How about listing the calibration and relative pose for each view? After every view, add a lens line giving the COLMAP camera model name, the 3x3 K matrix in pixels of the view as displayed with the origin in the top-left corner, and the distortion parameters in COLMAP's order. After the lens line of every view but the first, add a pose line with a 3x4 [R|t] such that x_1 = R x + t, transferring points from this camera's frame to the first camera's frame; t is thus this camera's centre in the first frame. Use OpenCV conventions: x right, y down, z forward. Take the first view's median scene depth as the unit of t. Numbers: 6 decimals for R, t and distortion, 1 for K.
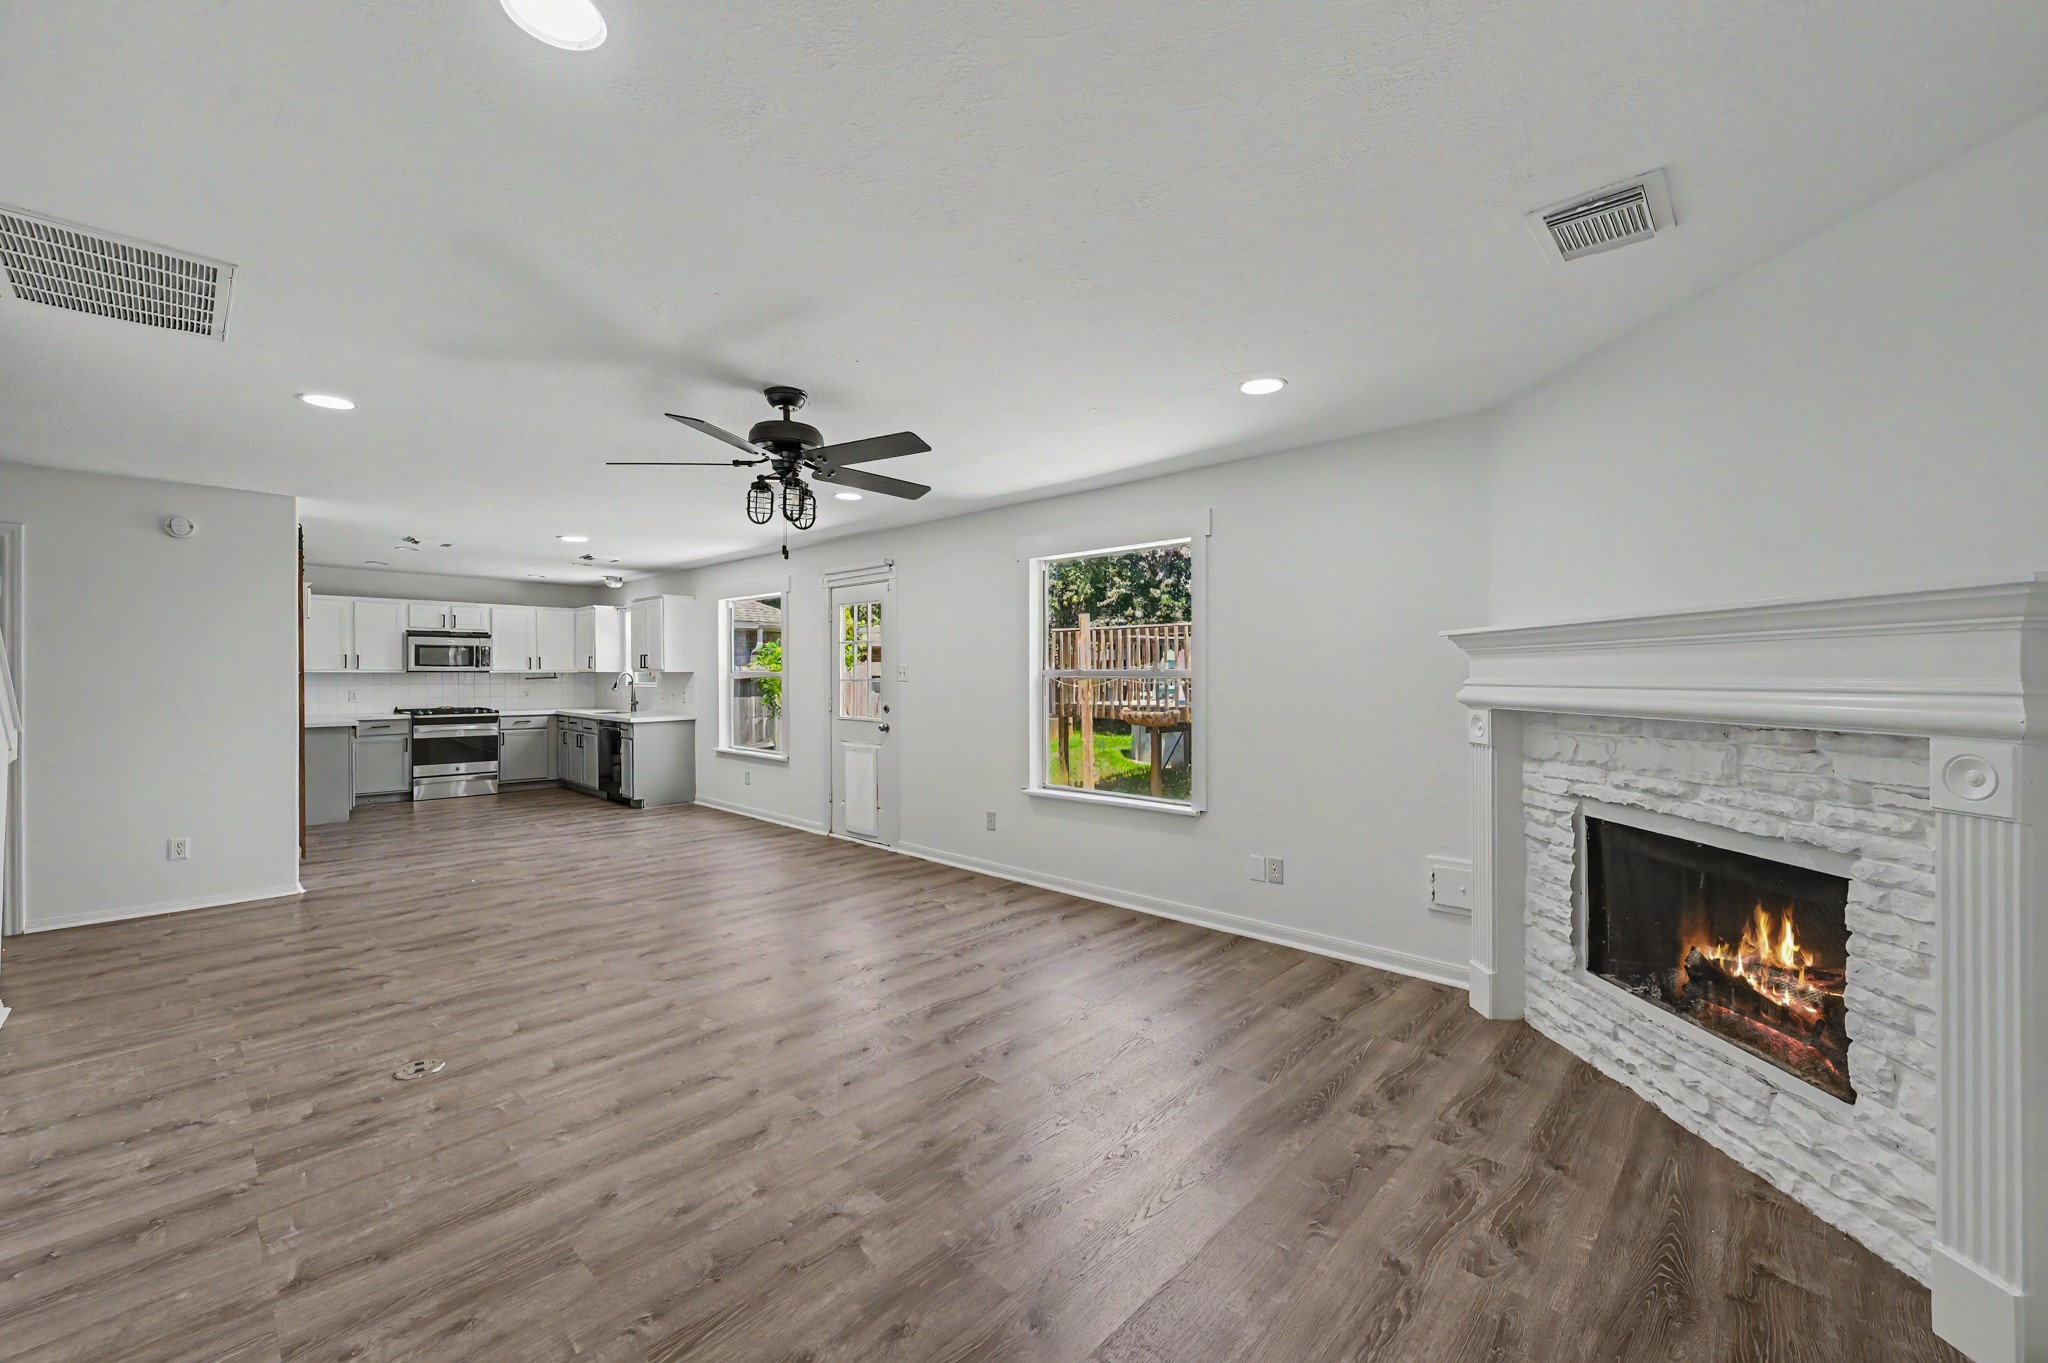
lens RADIAL K [[822.6, 0, 1026.8], [0, 822.6, 681.6], [0, 0, 1]] dist [0.000475, 0.000242]
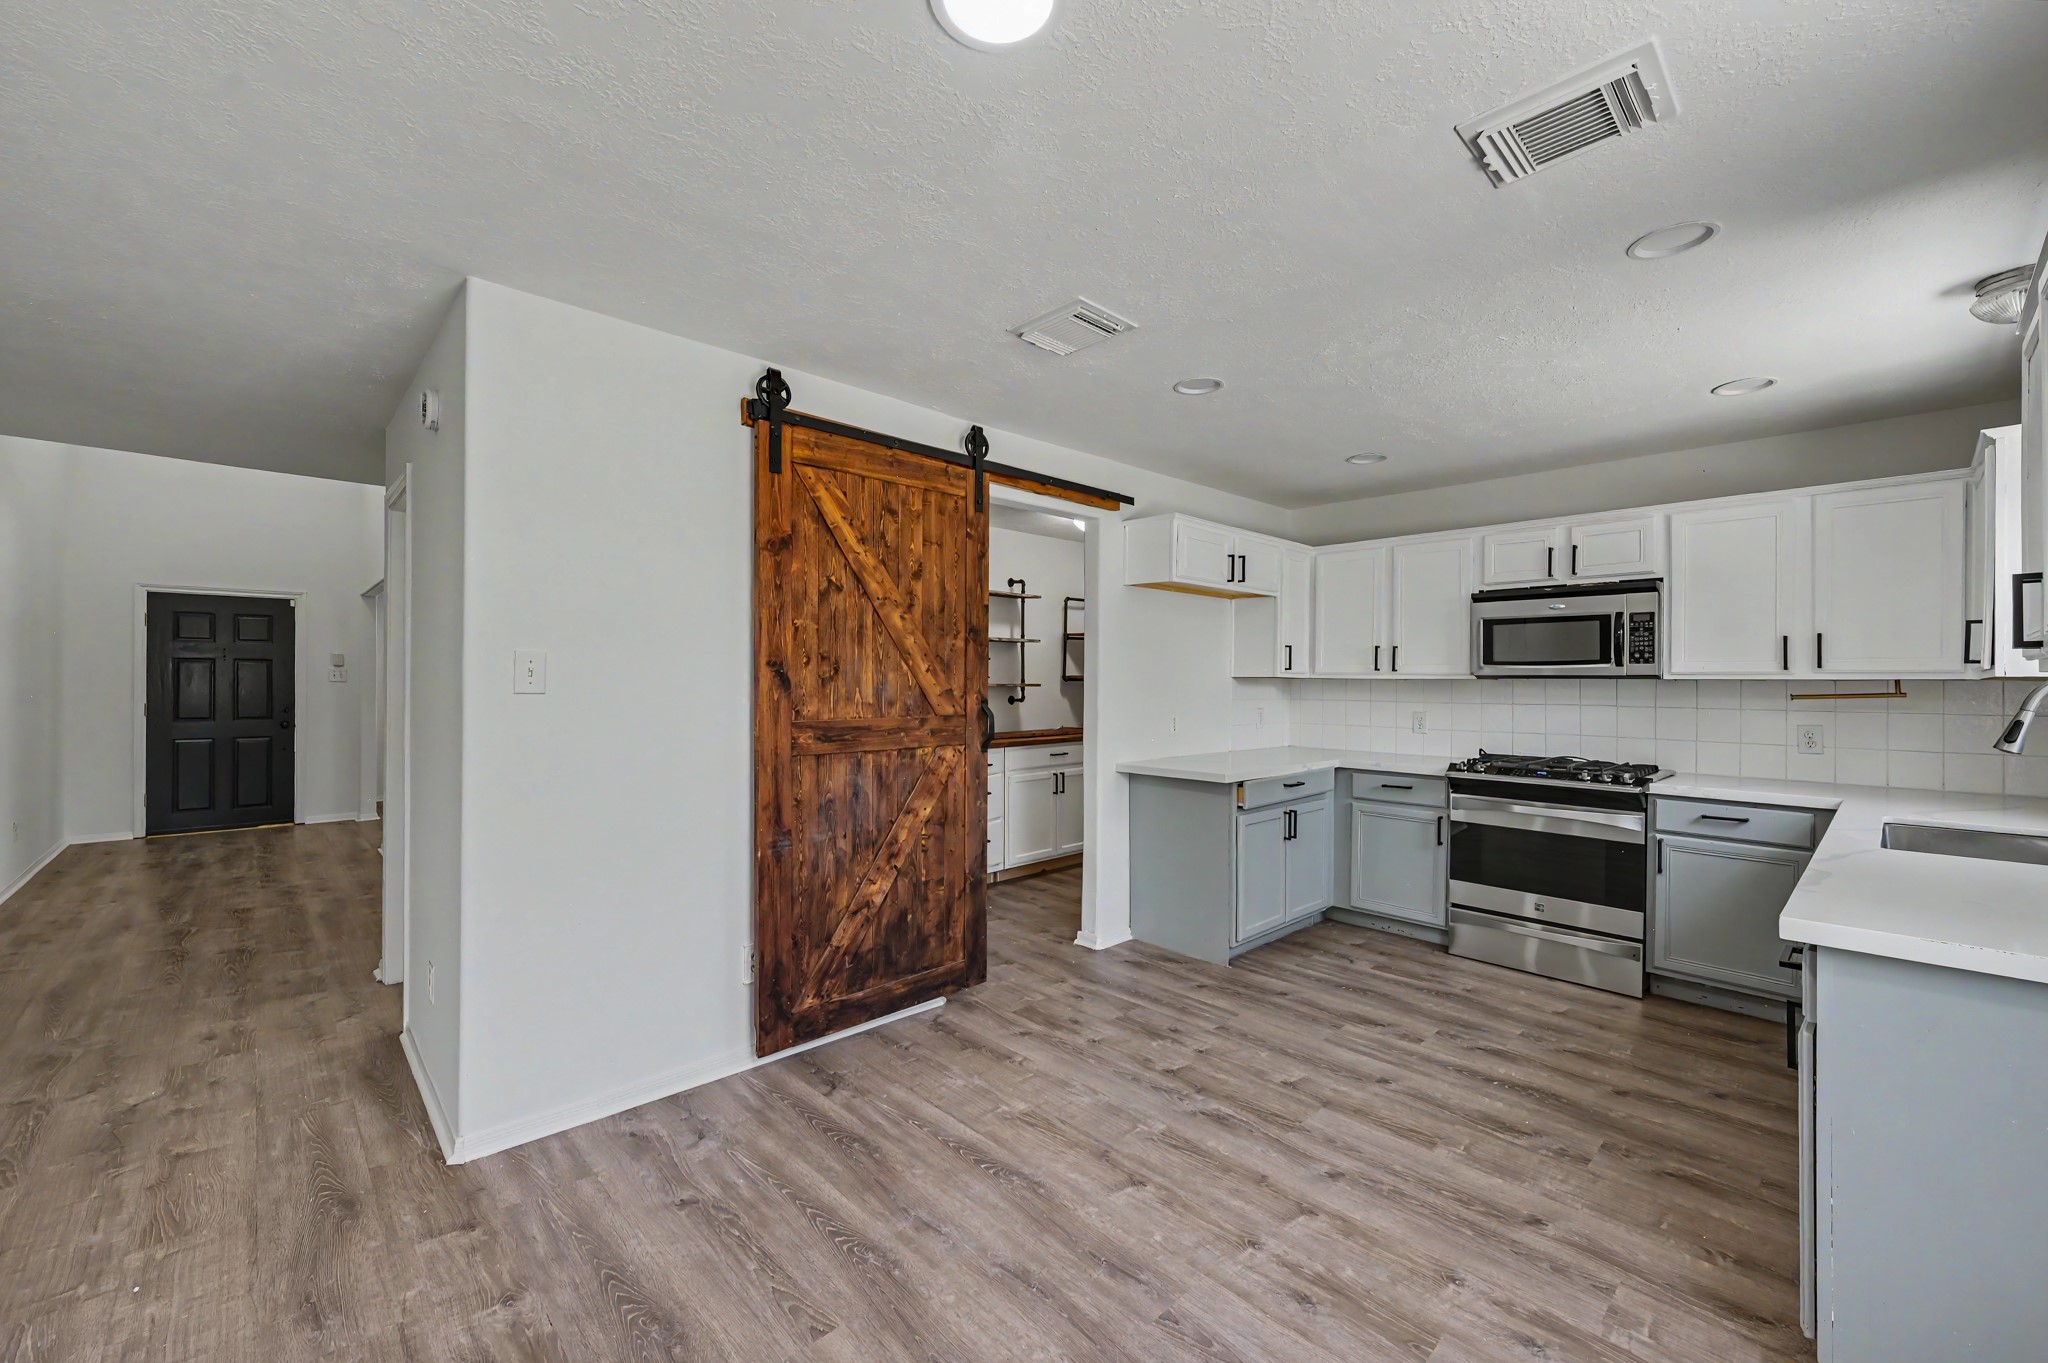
lens RADIAL K [[822.6, 0, 1026.8], [0, 822.6, 681.6], [0, 0, 1]] dist [0.000475, 0.000242]
pose [[-0.054707, 0.001526, -0.998501, -0.642286], [-0.016586, 0.999859, 0.002436, -0.015584], [0.998365, 0.016694, -0.054674, 1.878205]]
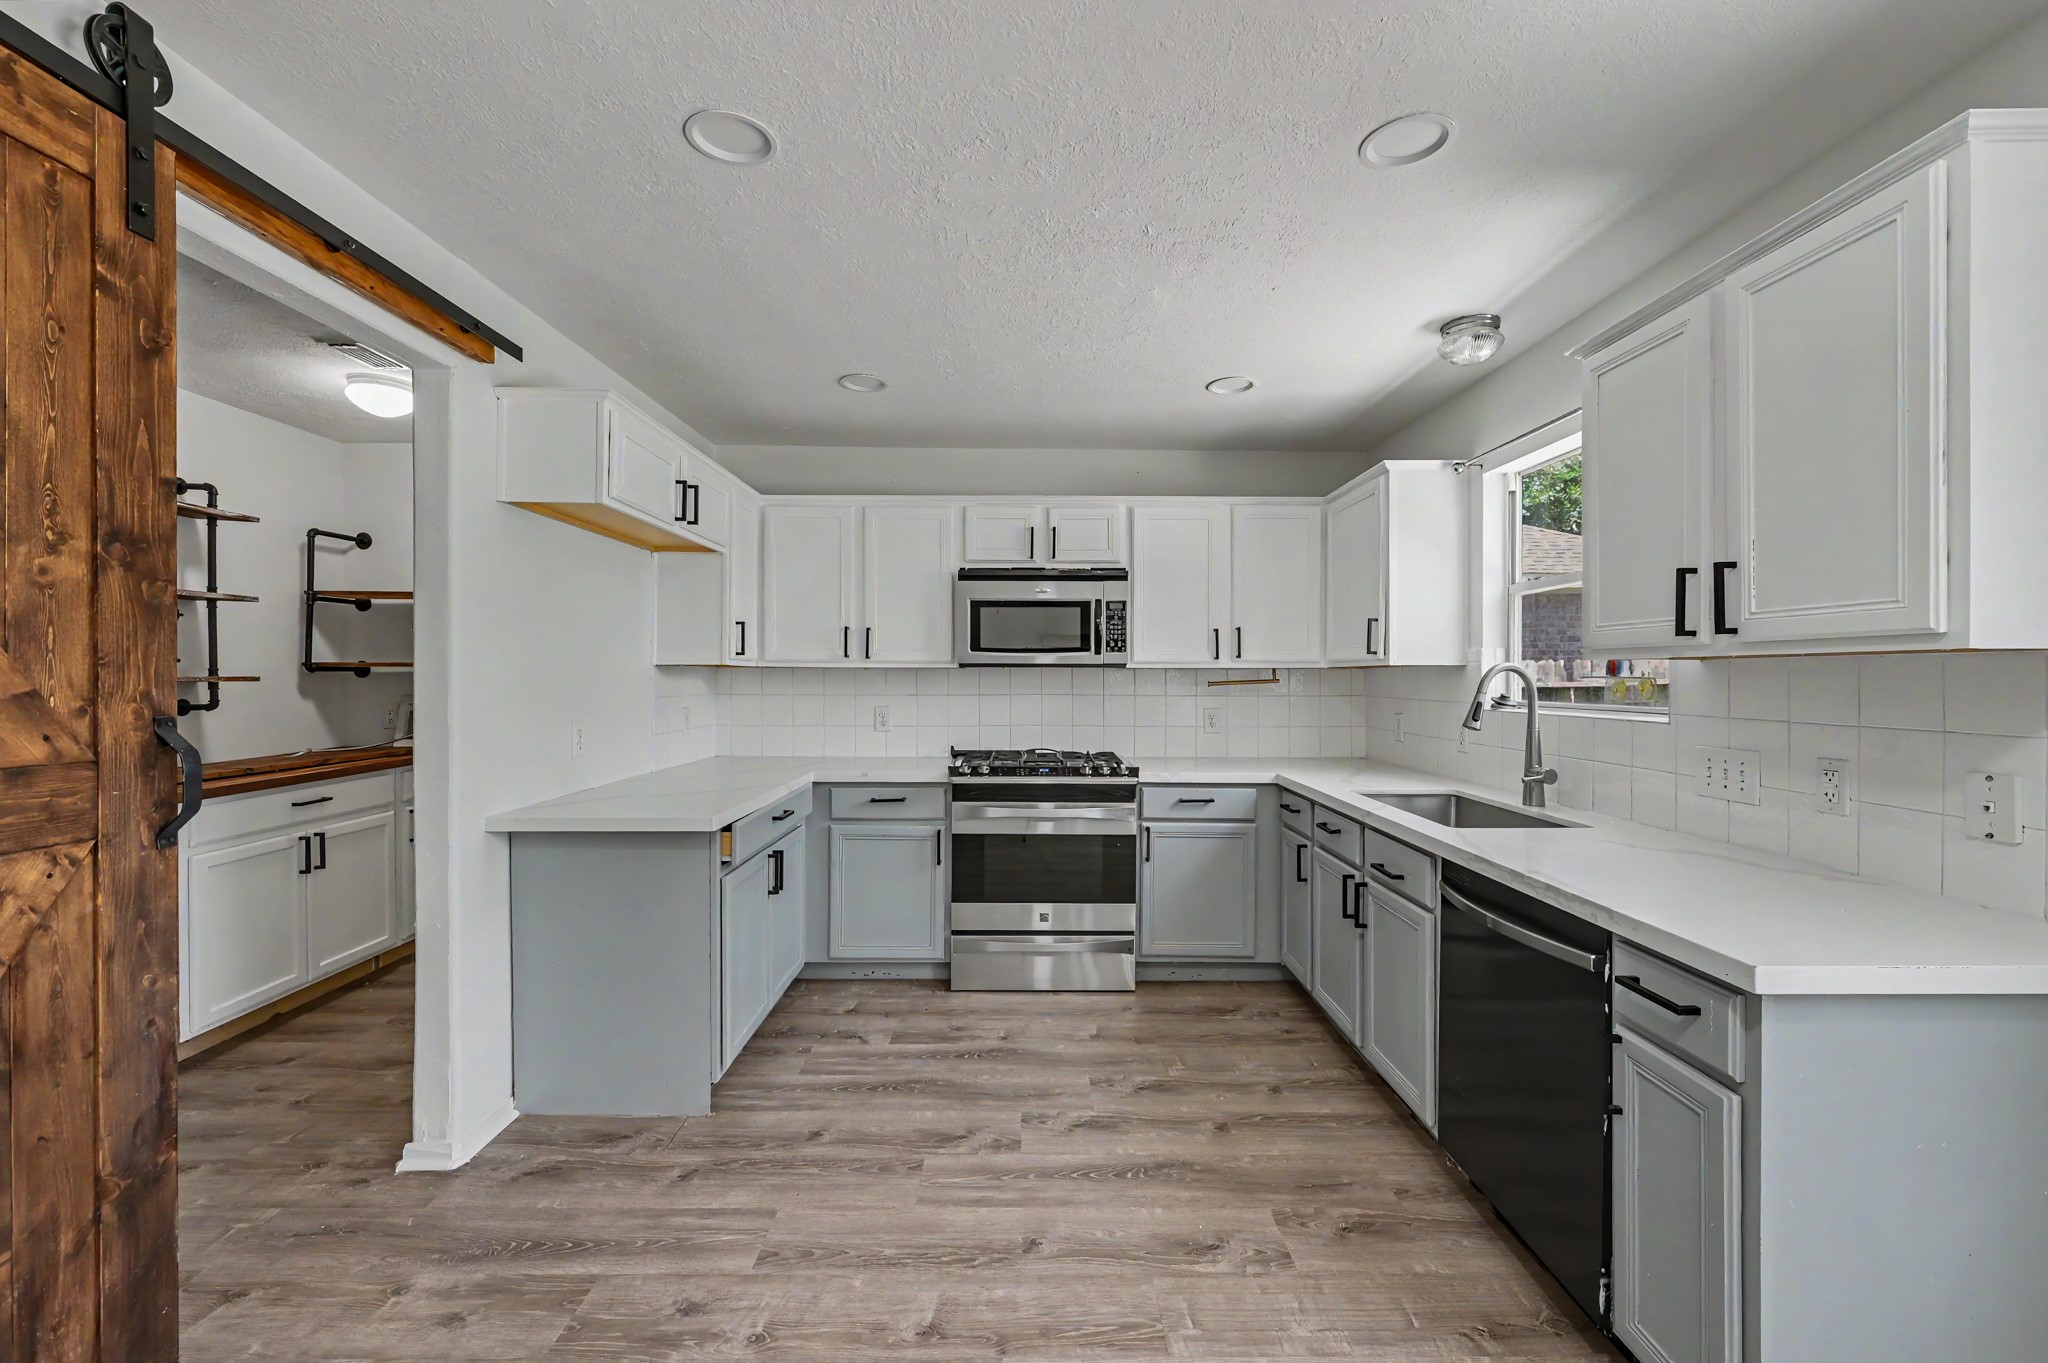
lens RADIAL K [[816.5, 0, 1027.3], [0, 816.5, 677.6], [0, 0, 1]] dist [-0.001380, 0.000016]
pose [[0.692487, 0.005353, -0.721411, -1.046548], [-0.010369, 0.999943, -0.002534, -0.012767], [0.721356, 0.009235, 0.692503, 1.803870]]
